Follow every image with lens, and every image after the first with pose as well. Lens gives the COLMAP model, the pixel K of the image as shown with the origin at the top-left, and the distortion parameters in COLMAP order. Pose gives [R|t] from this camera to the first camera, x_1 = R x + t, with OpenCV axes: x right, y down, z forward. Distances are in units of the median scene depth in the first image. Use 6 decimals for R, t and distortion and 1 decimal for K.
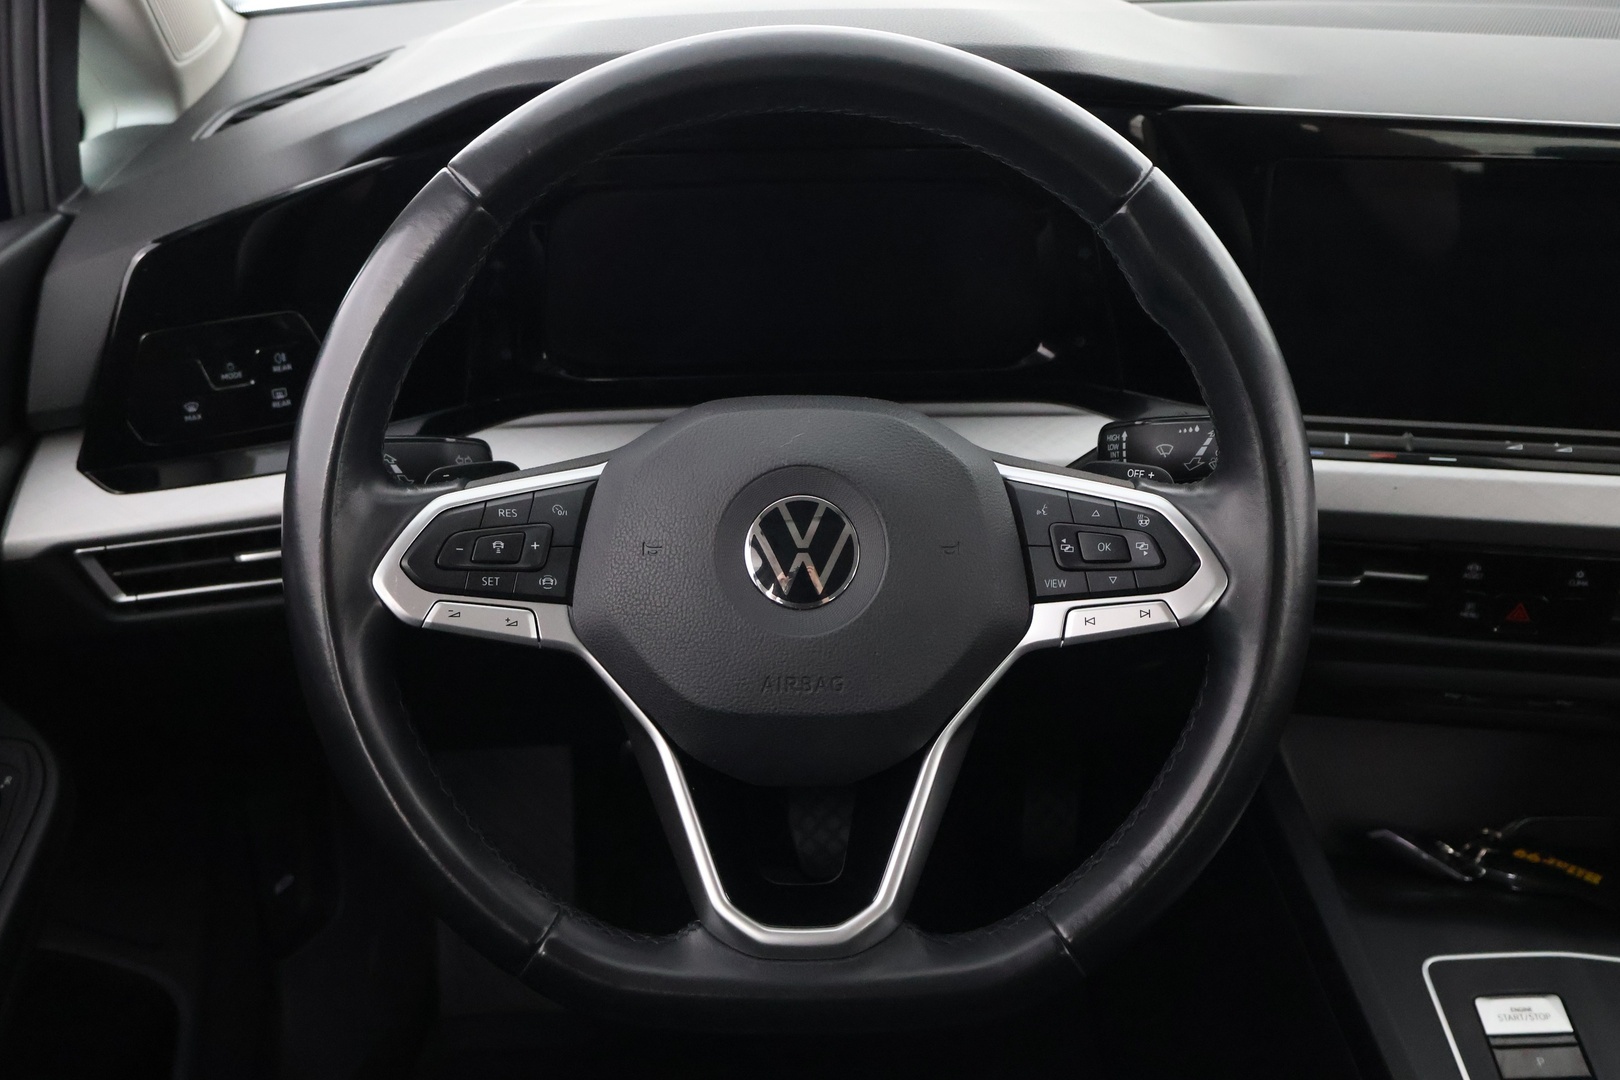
lens RADIAL K [[1806.5, 0, 810.0], [0, 1806.5, 540.0], [0, 0, 1]] dist [-0.009694, -0.025954]
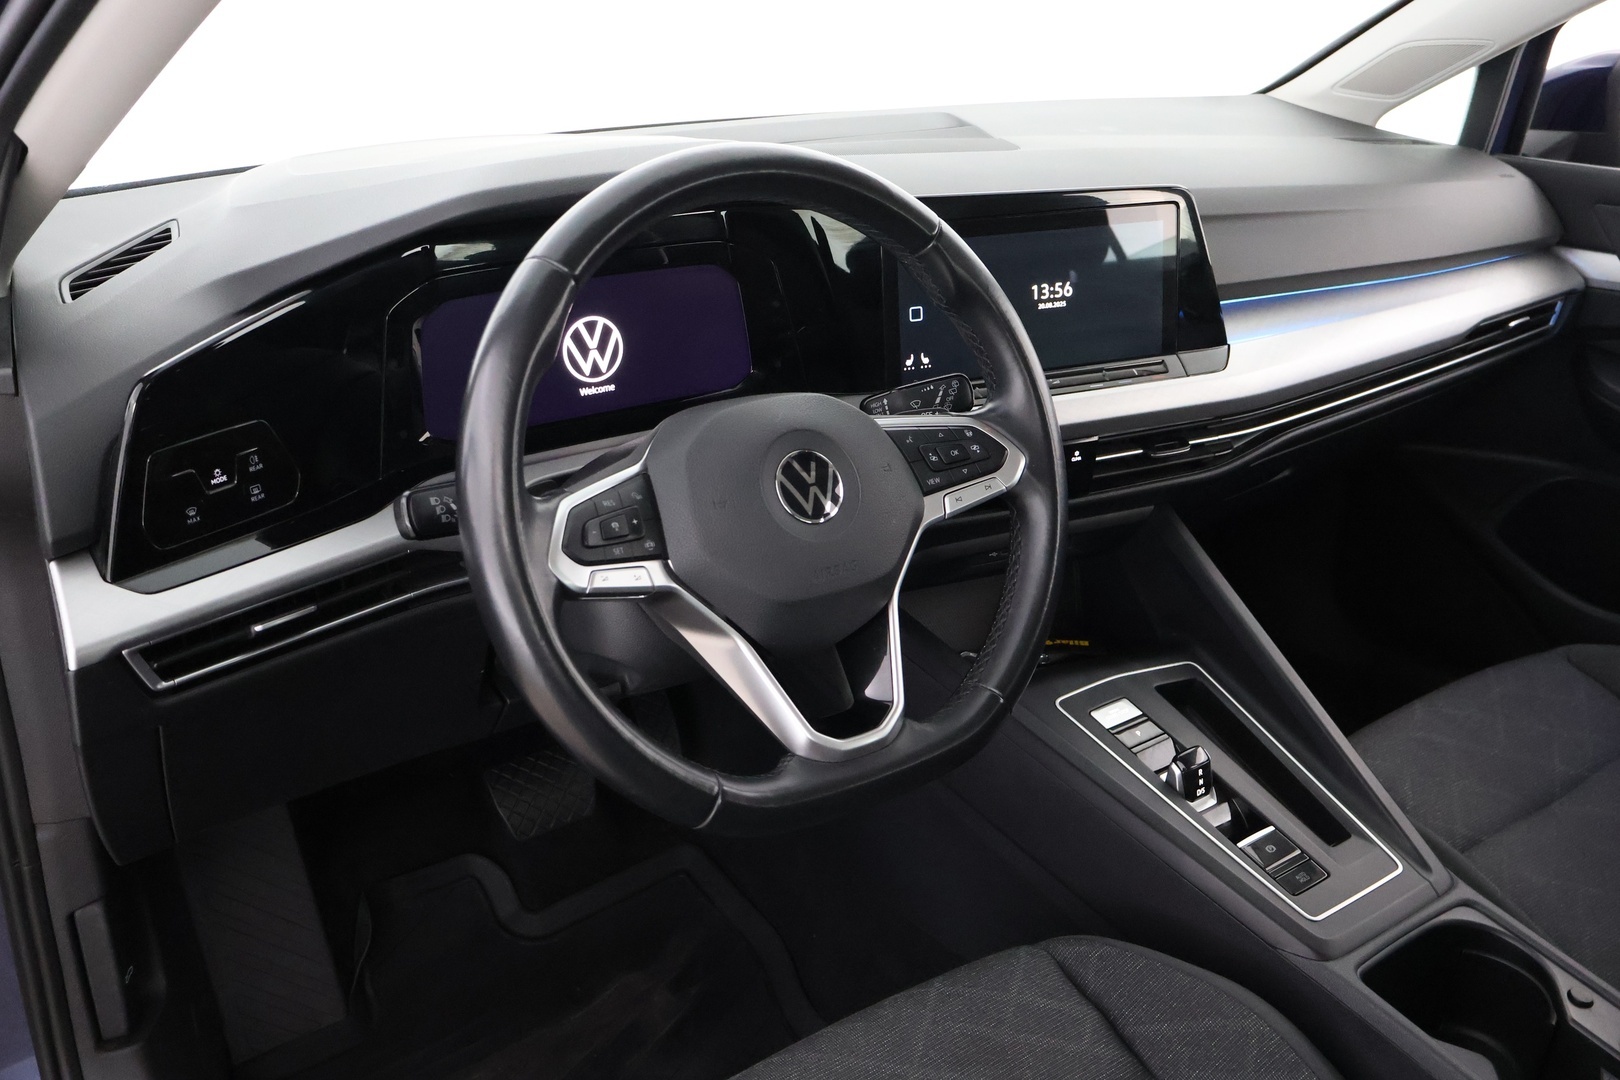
lens RADIAL K [[1508.6, 0, 810.0], [0, 1508.6, 540.0], [0, 0, 1]] dist [0.005731, 0.002285]
pose [[0.814053, -0.196776, 0.546440, -0.676700], [0.234142, 0.972202, 0.001283, 0.046226], [-0.531502, 0.126900, 0.837497, -0.050742]]
